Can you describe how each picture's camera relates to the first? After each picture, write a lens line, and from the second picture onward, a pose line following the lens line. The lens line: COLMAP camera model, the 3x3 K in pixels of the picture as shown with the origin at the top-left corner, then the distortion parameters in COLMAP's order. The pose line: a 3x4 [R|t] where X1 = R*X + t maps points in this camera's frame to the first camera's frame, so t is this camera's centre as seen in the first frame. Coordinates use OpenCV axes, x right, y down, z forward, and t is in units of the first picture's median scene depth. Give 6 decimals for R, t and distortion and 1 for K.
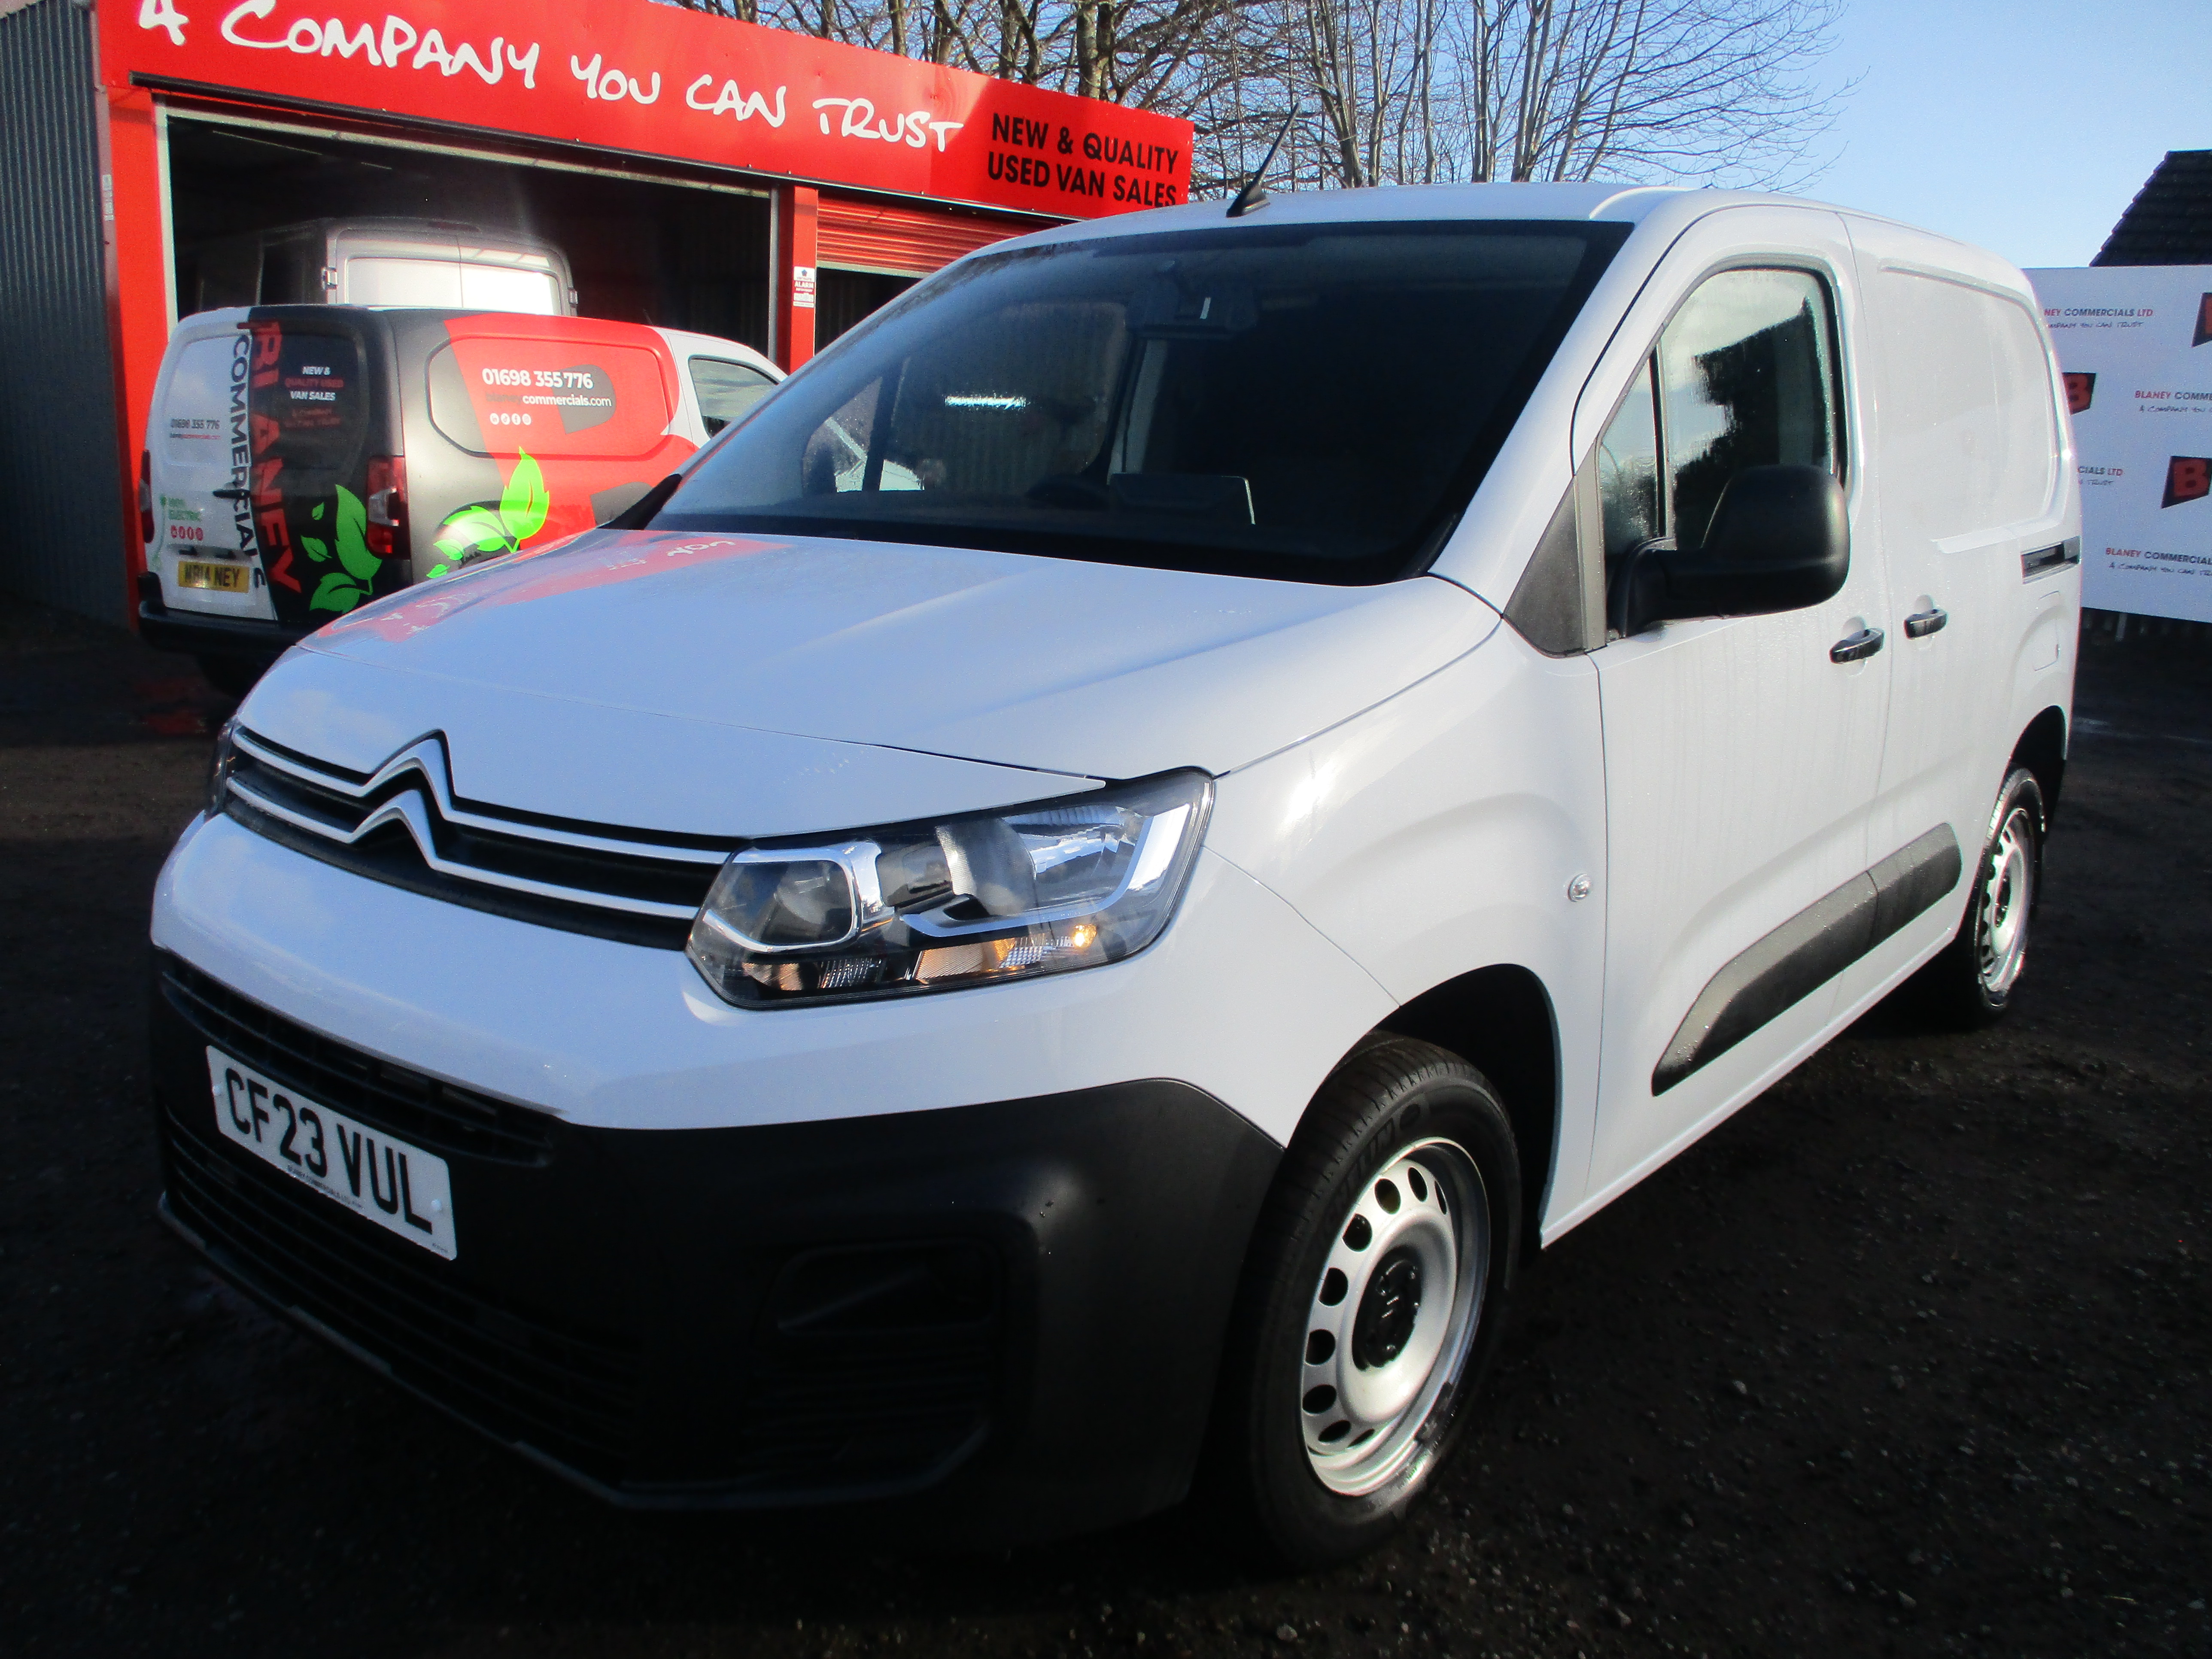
lens RADIAL K [[1940.3, 0, 1051.6], [0, 1940.3, 816.8], [0, 0, 1]] dist [-0.022660, -0.012860]
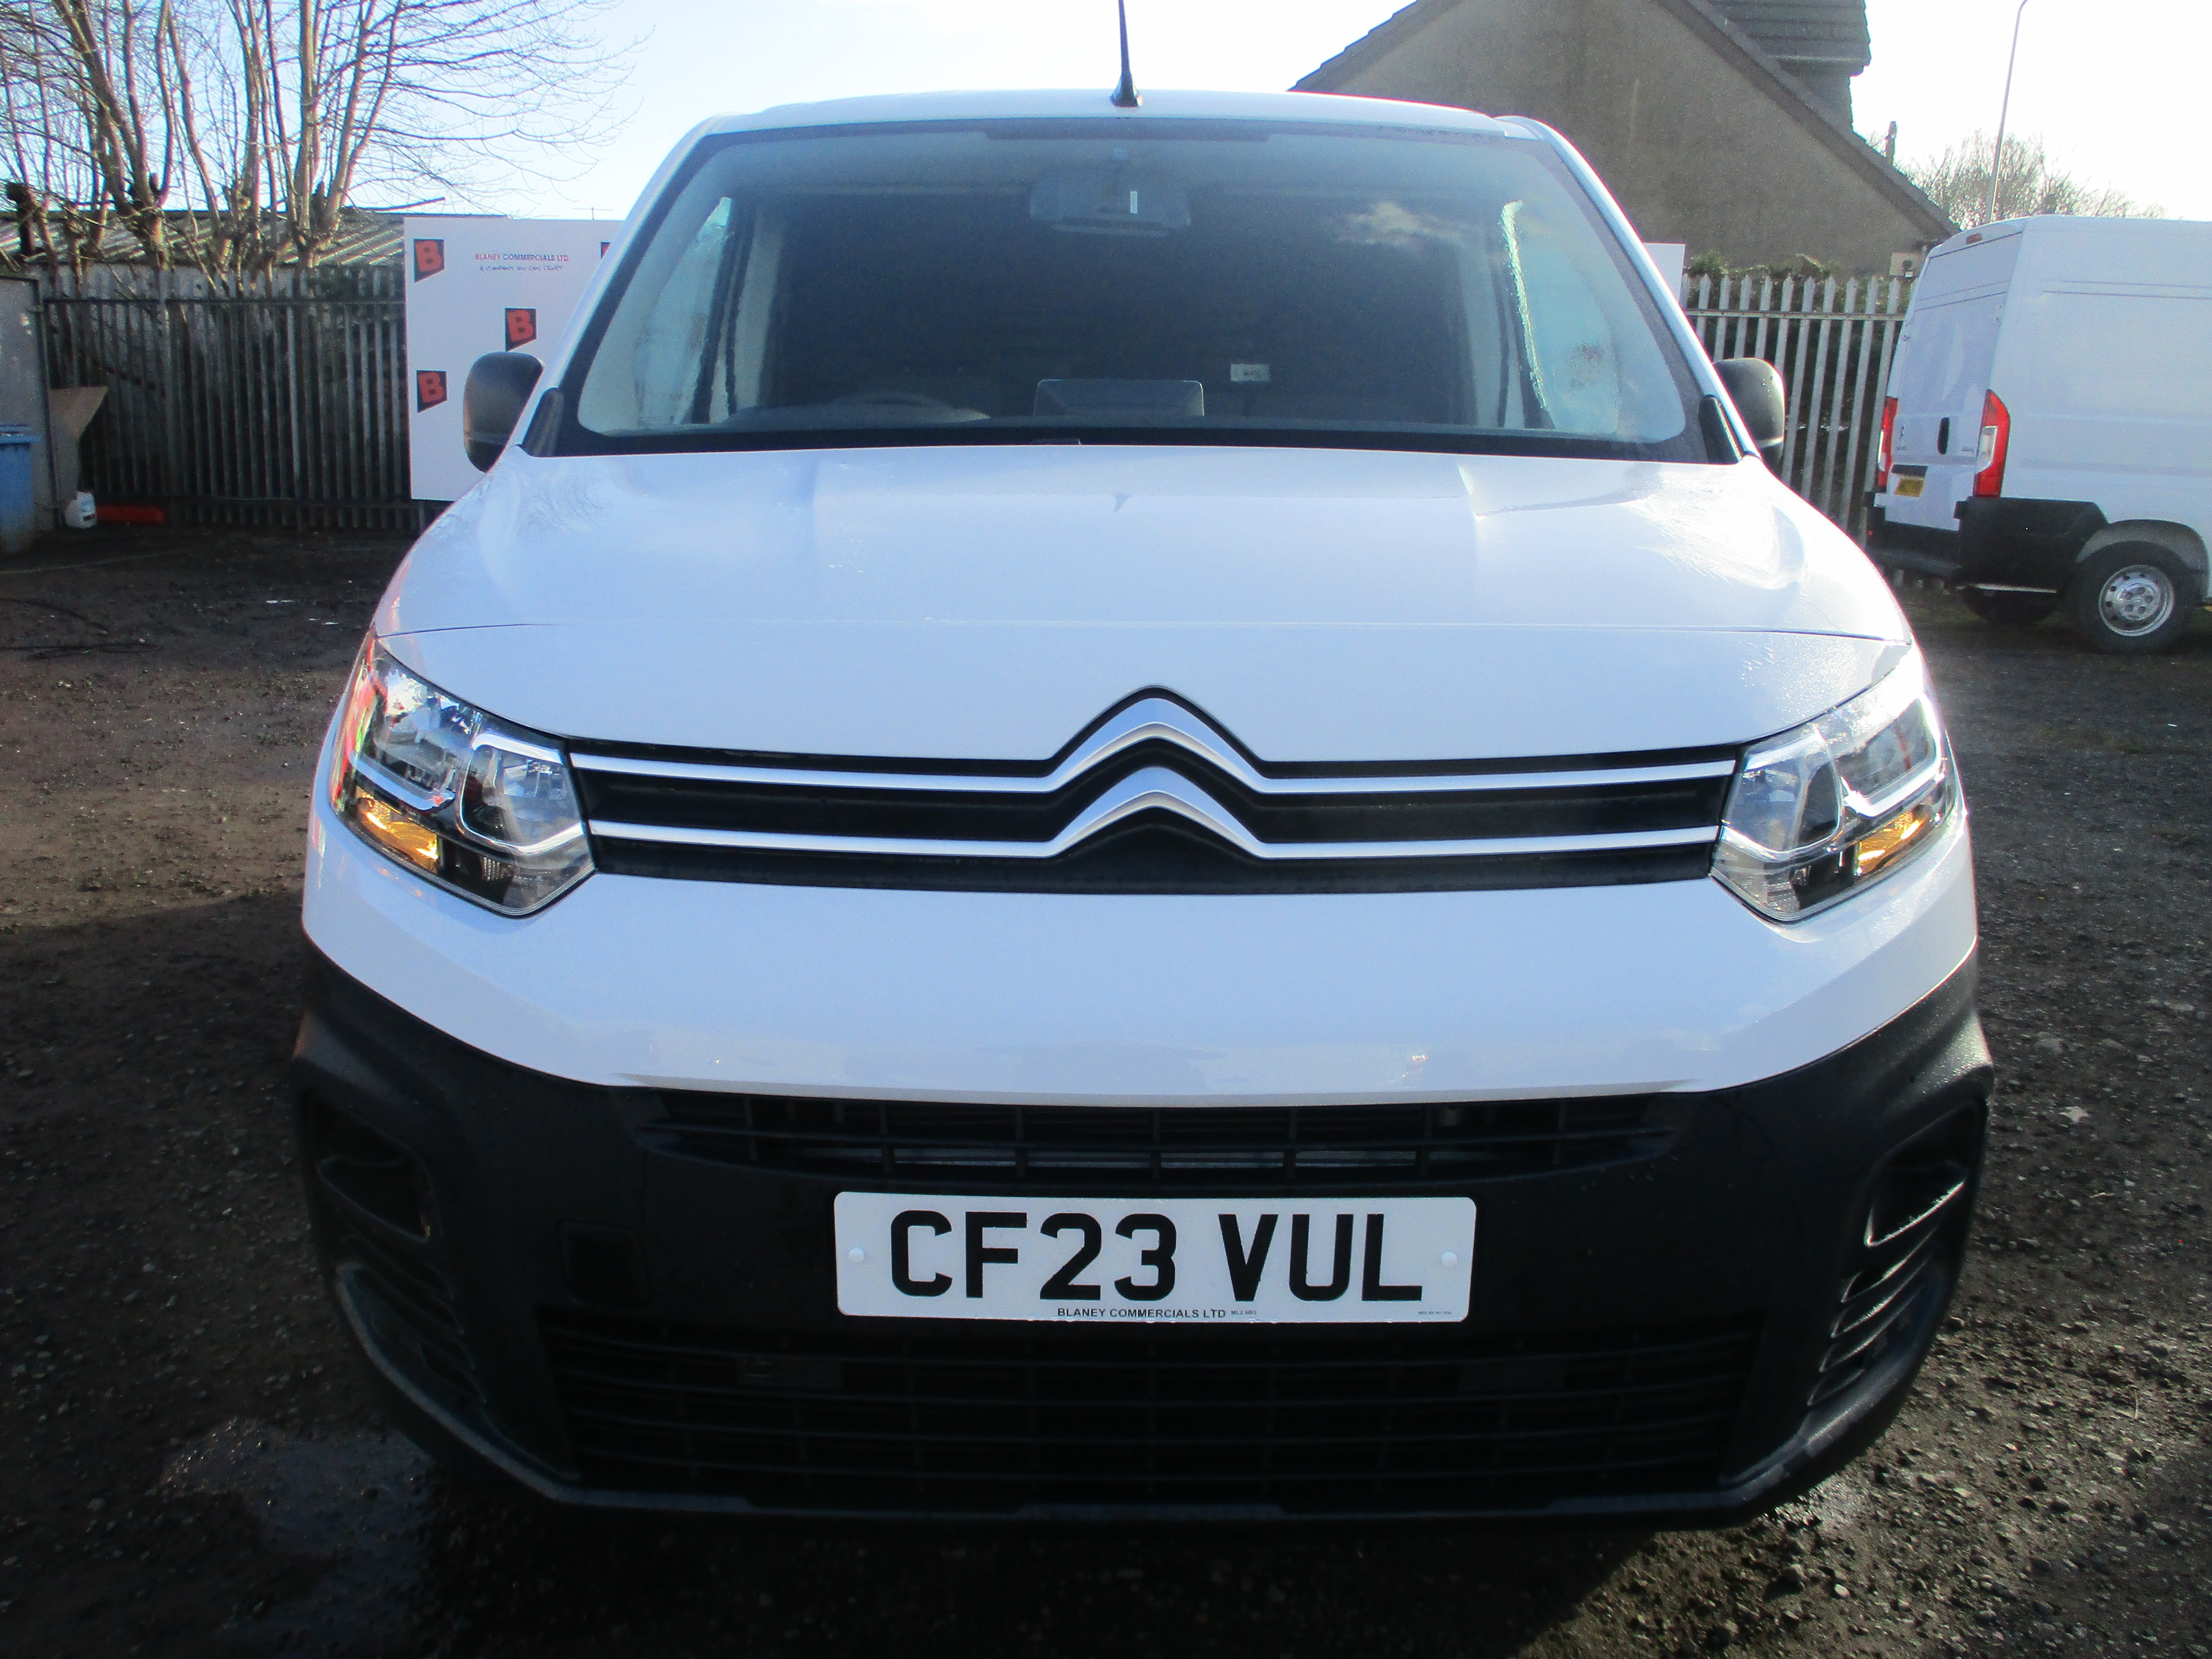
lens RADIAL K [[1940.3, 0, 1051.6], [0, 1940.3, 816.8], [0, 0, 1]] dist [-0.022660, -0.012860]
pose [[0.746064, -0.149601, 0.648852, -0.228873], [0.137358, 0.988054, 0.069871, -0.014279], [-0.651553, 0.036997, 0.757700, 0.121496]]
